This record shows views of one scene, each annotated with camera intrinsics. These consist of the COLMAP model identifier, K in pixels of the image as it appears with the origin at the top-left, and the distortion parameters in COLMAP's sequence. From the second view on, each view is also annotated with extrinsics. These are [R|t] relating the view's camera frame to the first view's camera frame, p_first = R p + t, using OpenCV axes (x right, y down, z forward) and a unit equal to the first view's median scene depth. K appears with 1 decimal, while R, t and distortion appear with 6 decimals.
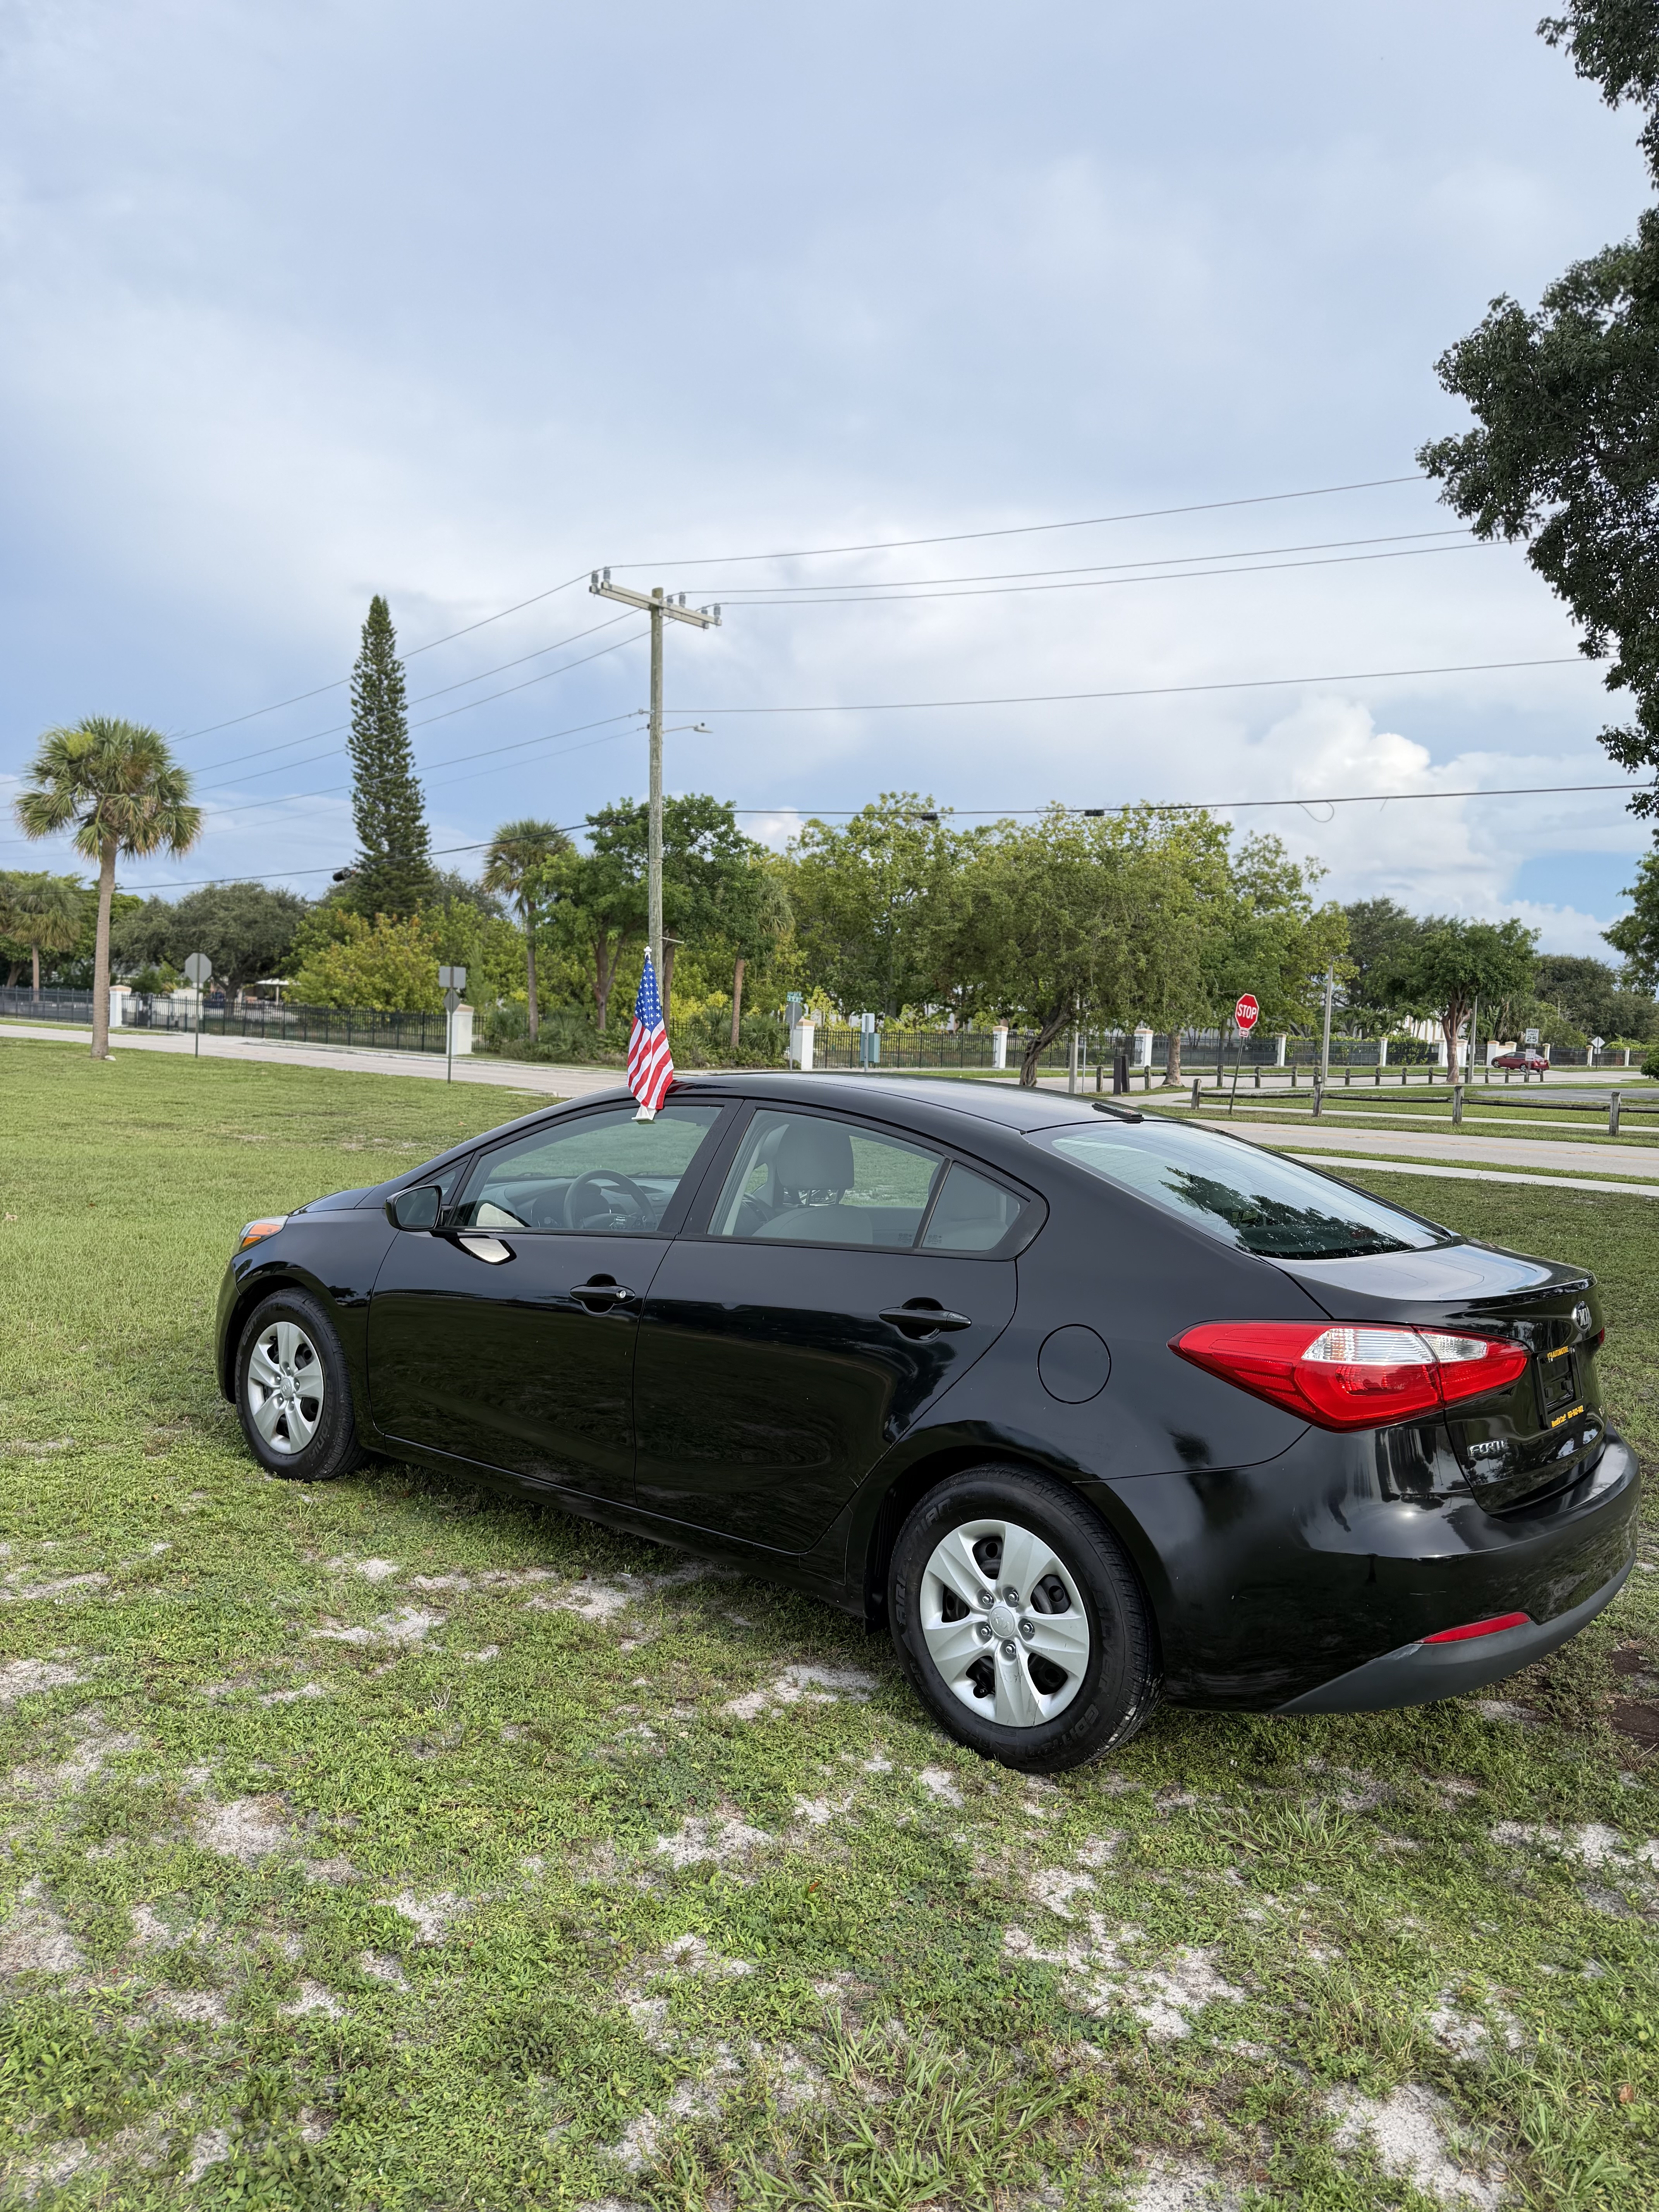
lens RADIAL K [[1599.6, 0, 834.0], [0, 1599.6, 1110.4], [0, 0, 1]] dist [0.012931, -0.028772]
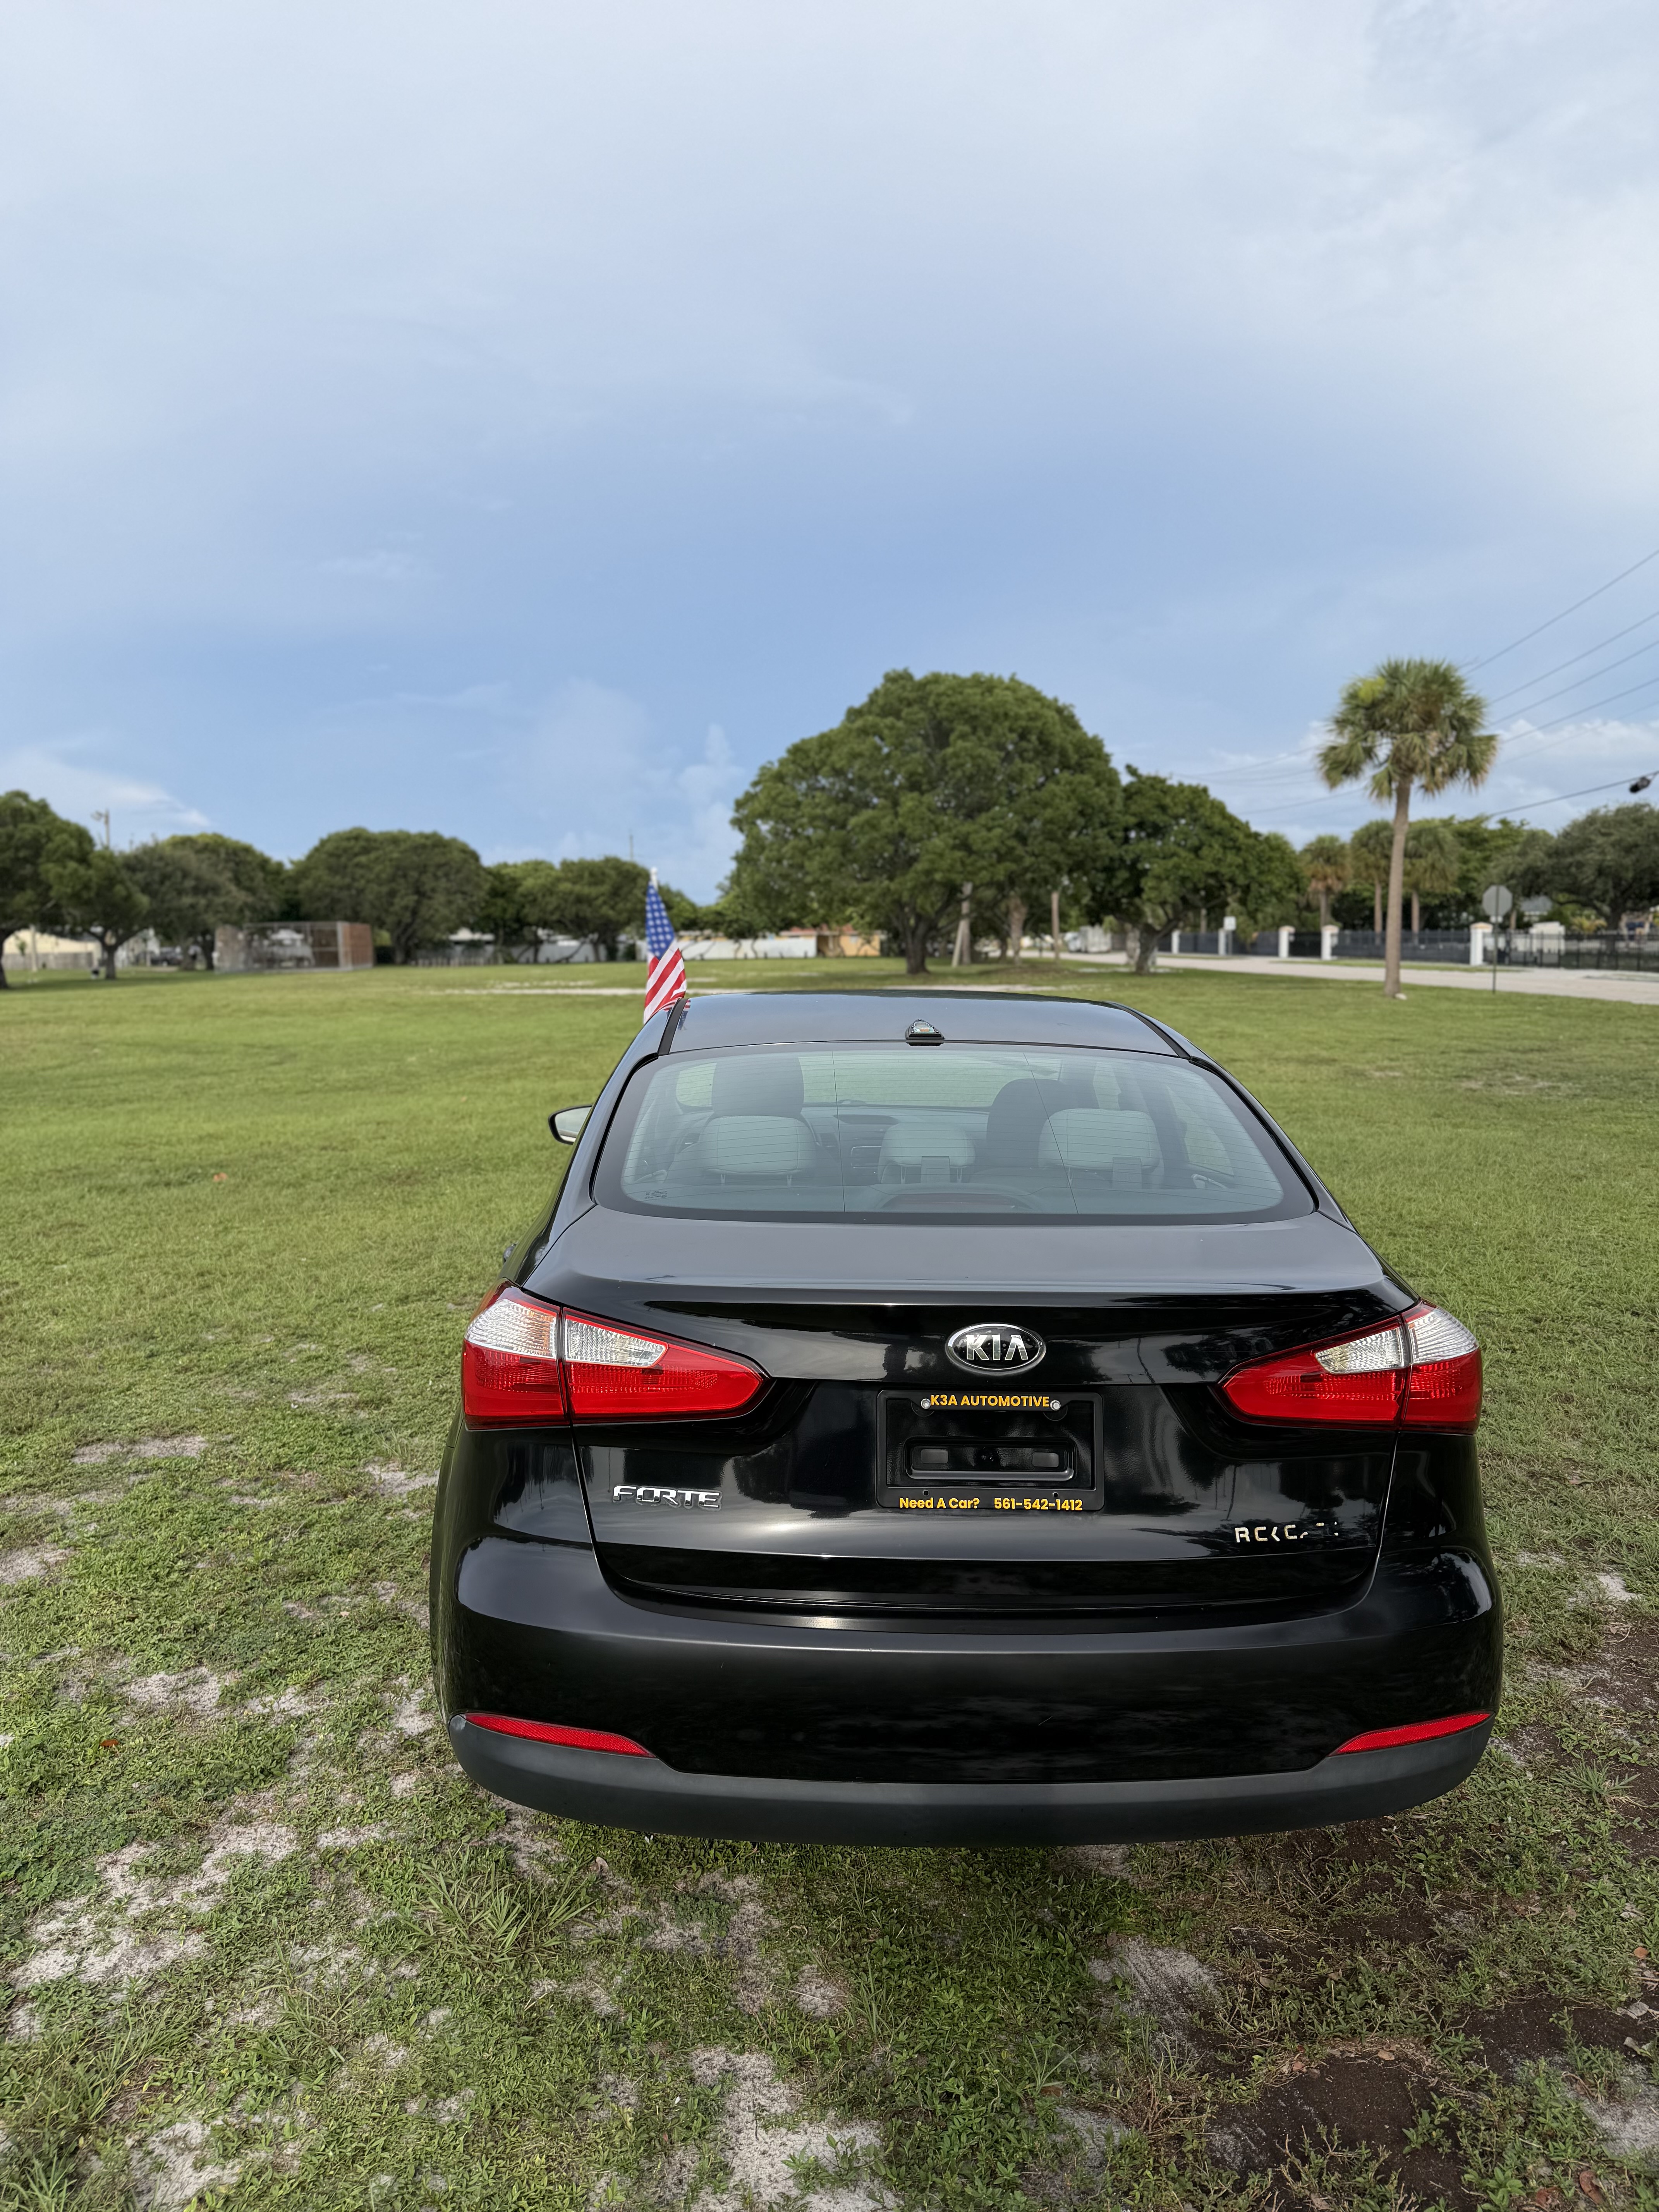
lens RADIAL K [[1599.6, 0, 793.7], [0, 1599.6, 1106.2], [0, 0, 1]] dist [0.012931, -0.028772]
pose [[0.635333, 0.026056, -0.771799, 1.062322], [0.000953, 0.999403, 0.034524, 0.017156], [0.772238, -0.022670, 0.634929, 0.655341]]
